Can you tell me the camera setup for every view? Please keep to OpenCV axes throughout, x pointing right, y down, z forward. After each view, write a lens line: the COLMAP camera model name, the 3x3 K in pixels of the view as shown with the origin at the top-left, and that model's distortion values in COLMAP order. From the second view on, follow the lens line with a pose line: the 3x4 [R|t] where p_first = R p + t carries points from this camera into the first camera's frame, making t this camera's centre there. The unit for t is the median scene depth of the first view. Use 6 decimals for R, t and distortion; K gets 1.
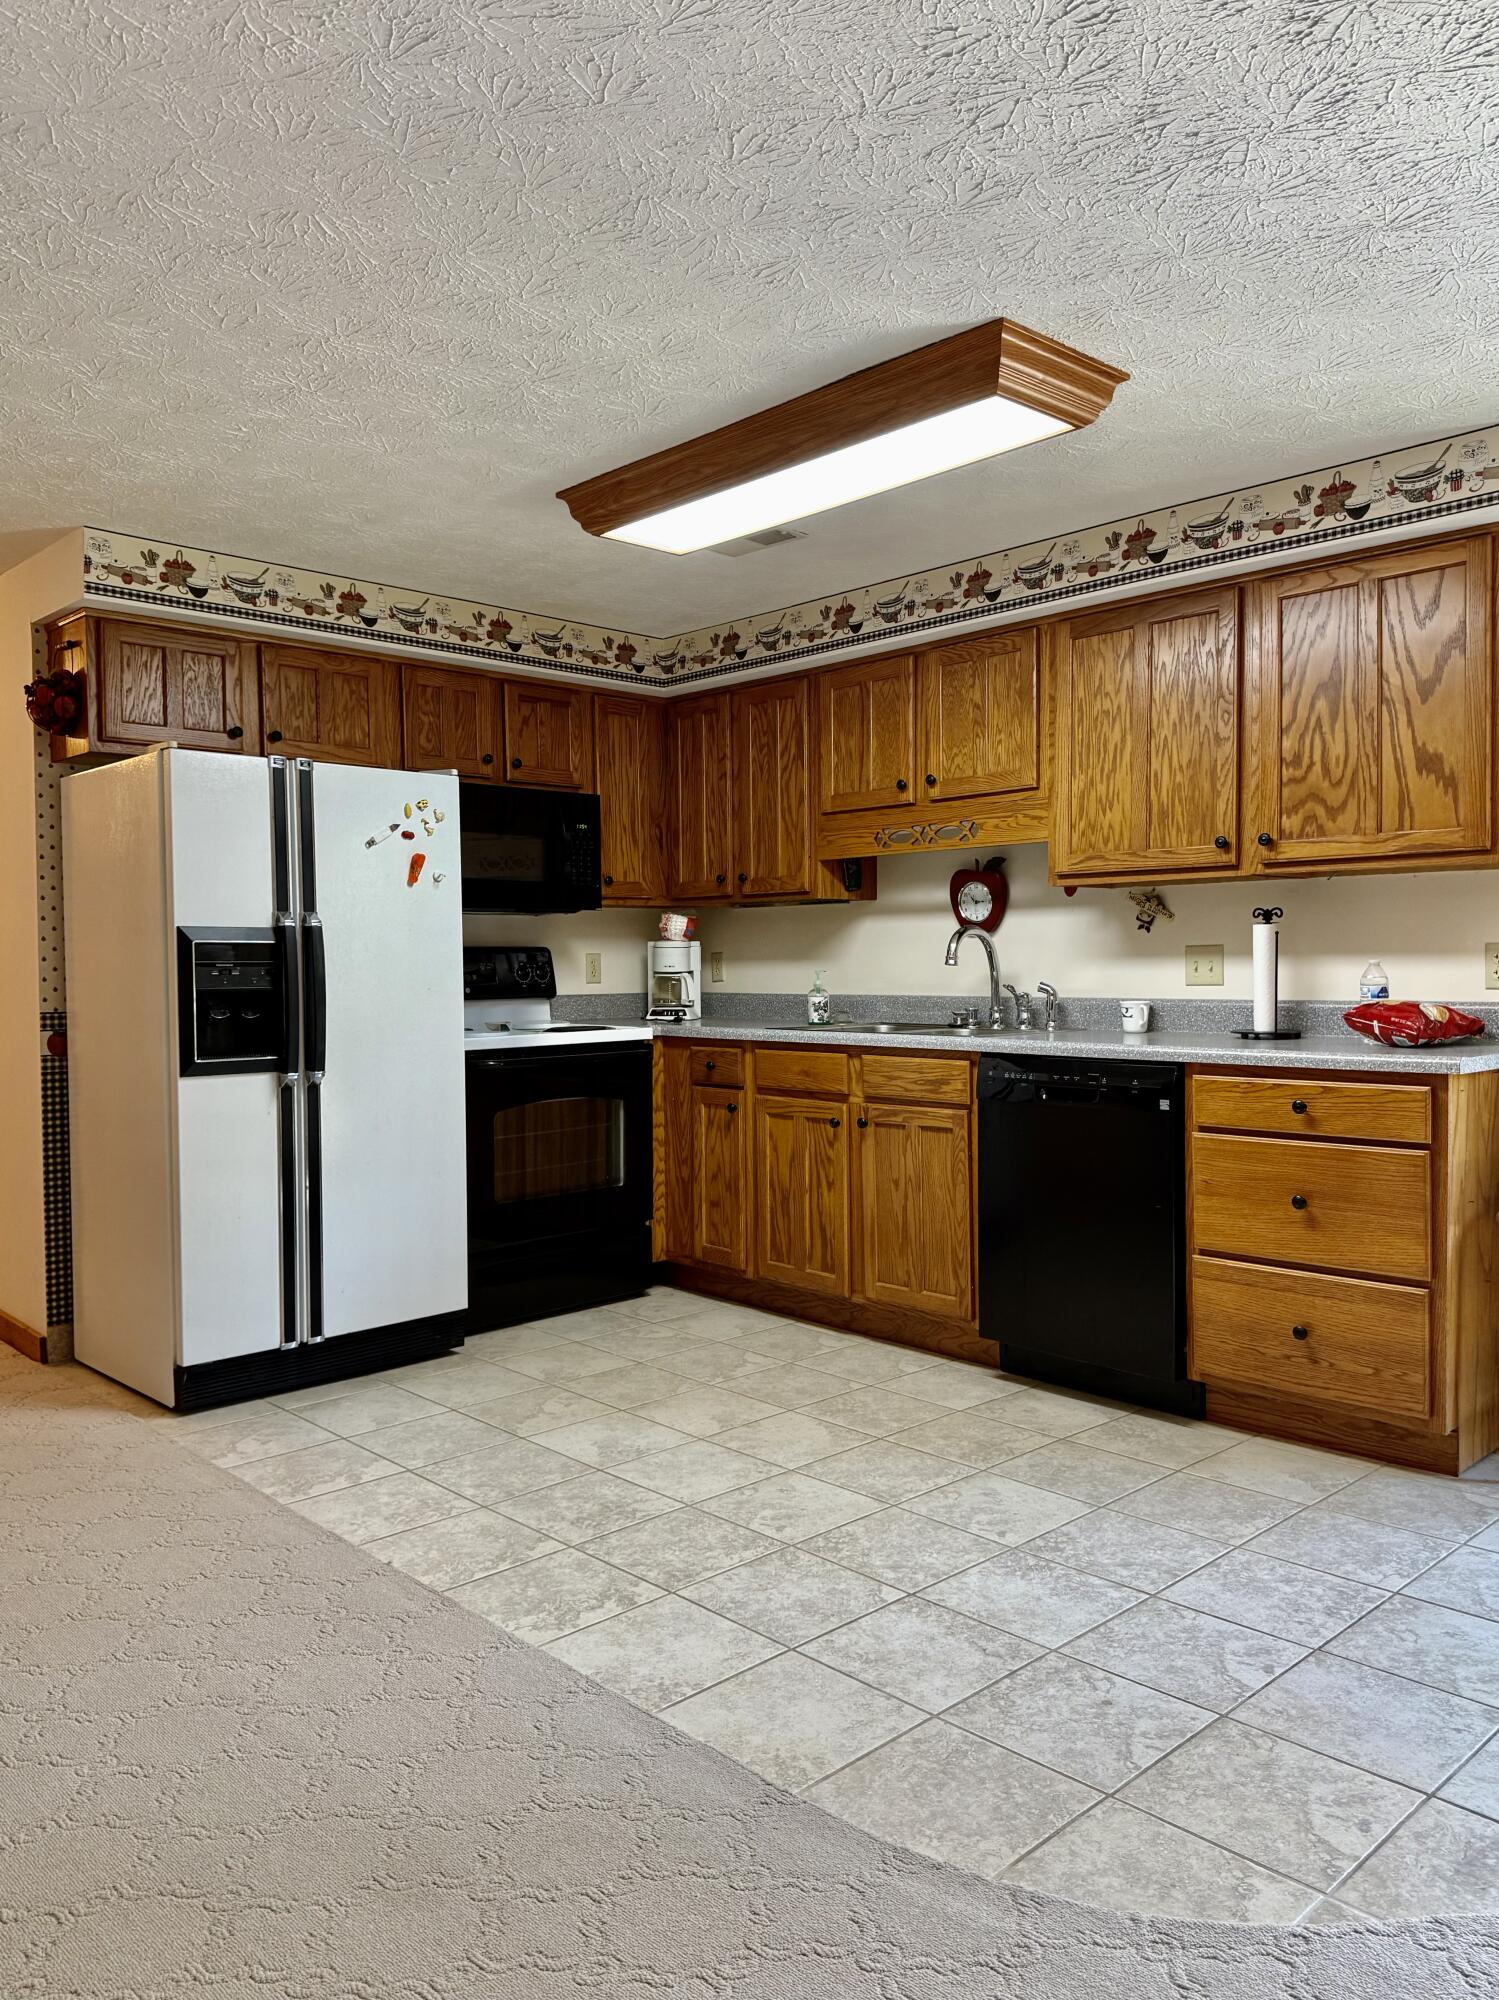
lens RADIAL K [[1445.3, 0, 749.5], [0, 1445.3, 1000.0], [0, 0, 1]] dist [0.179216, -0.384786]
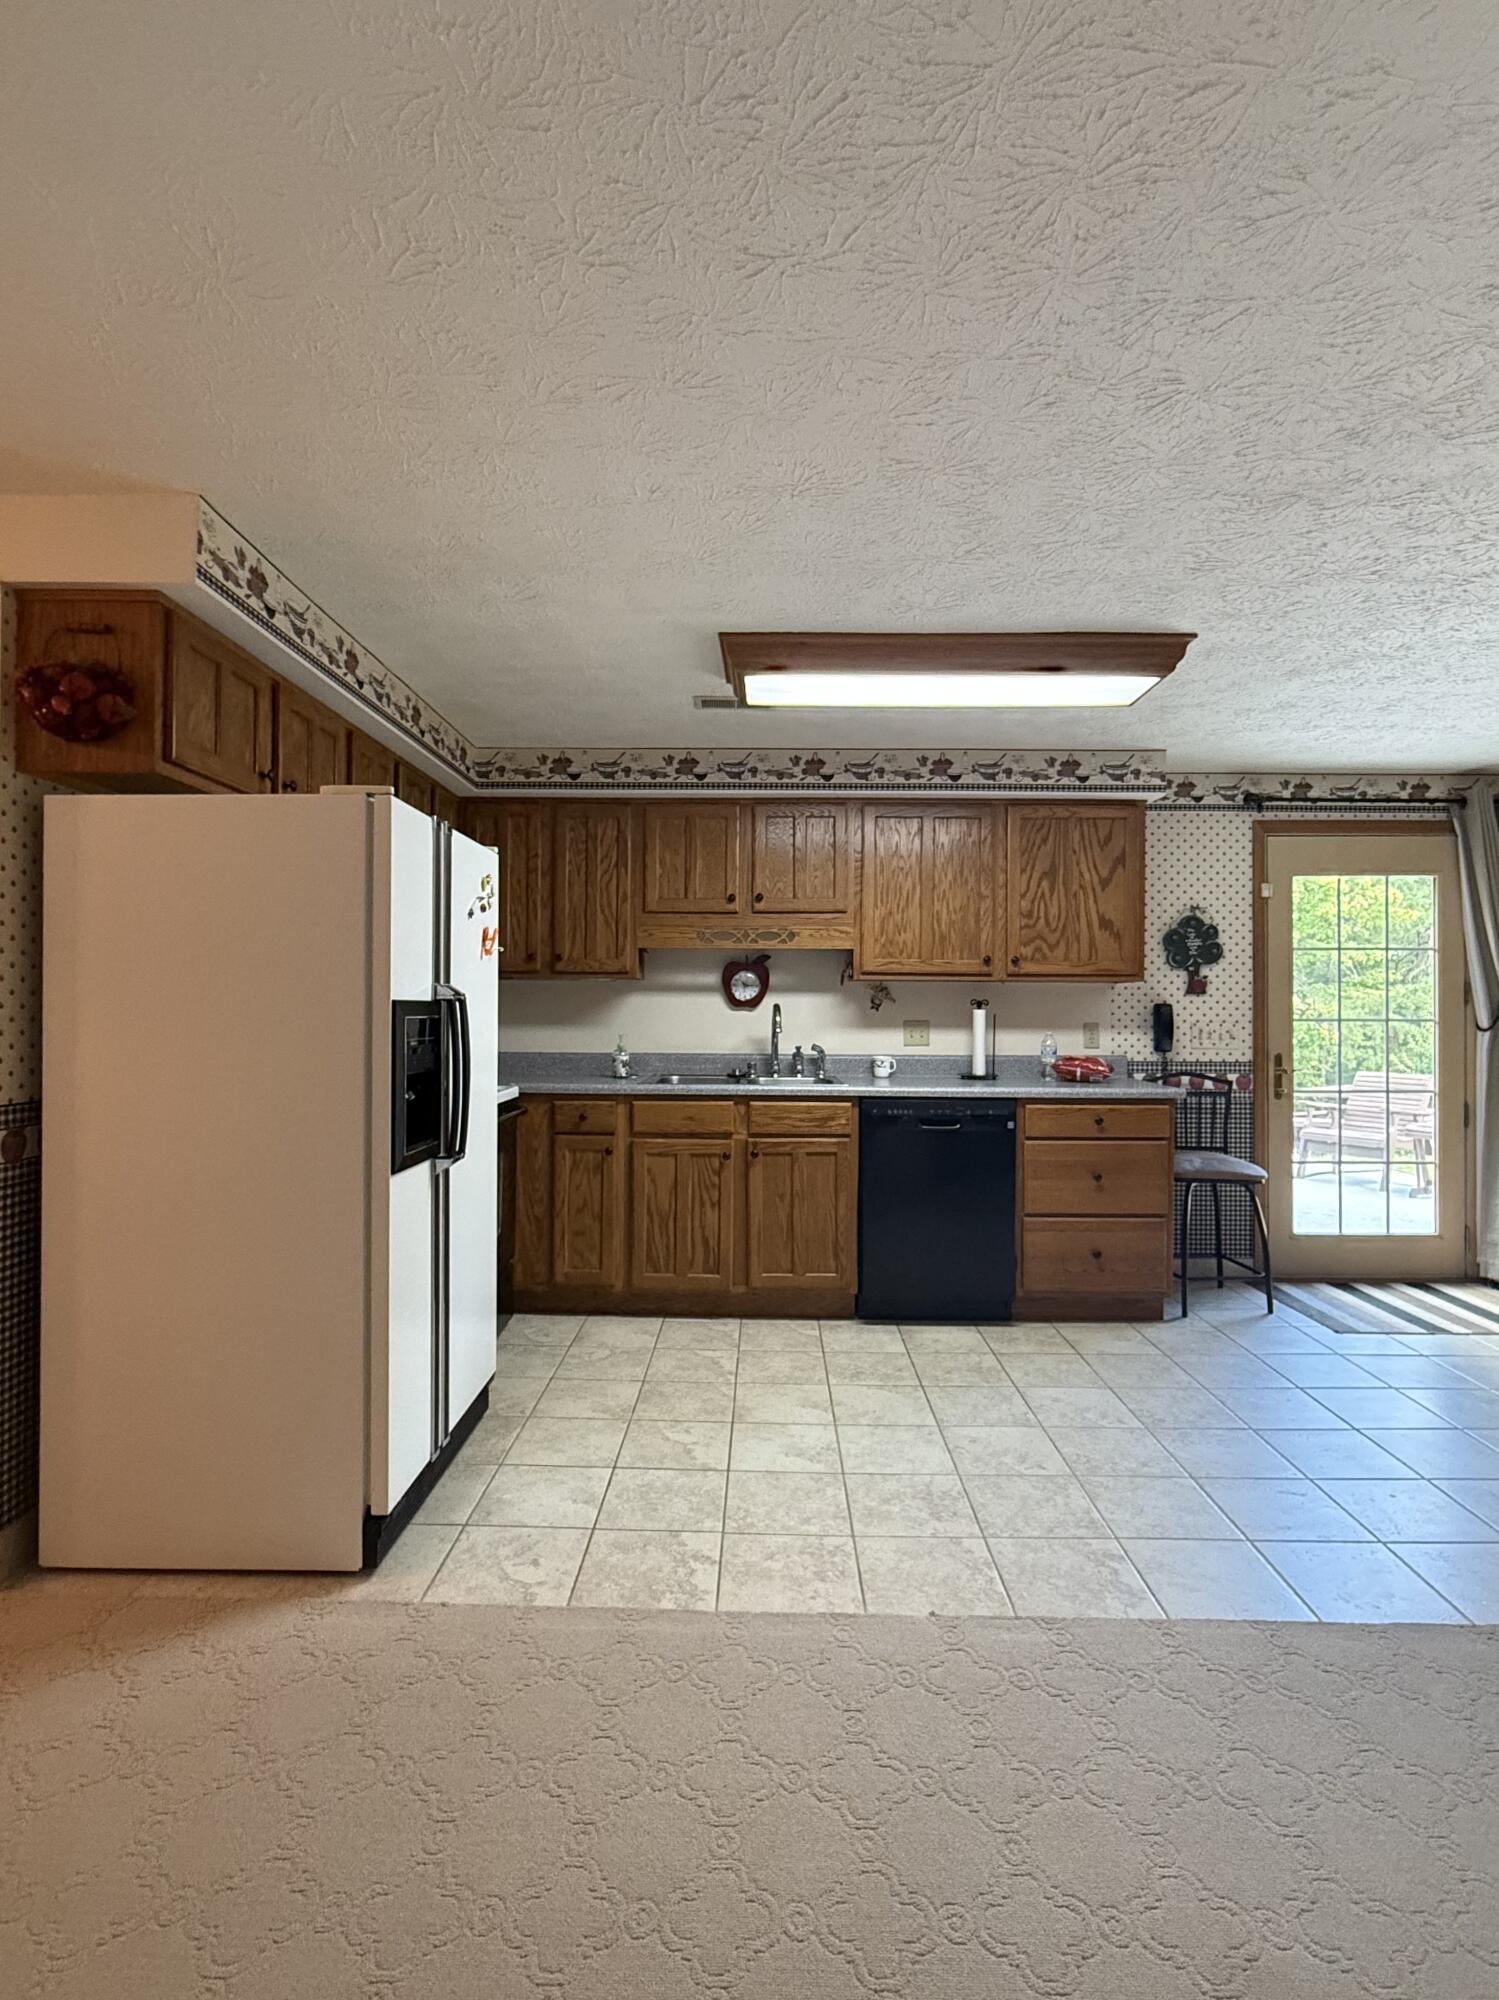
lens RADIAL K [[967.2, 0, 749.5], [0, 967.2, 1000.0], [0, 0, 1]] dist [-0.001837, -0.000791]
pose [[0.704095, 0.019116, 0.709848, -0.595819], [0.006465, 0.999424, -0.033327, -0.027487], [-0.710076, 0.028054, 0.703566, 0.417682]]
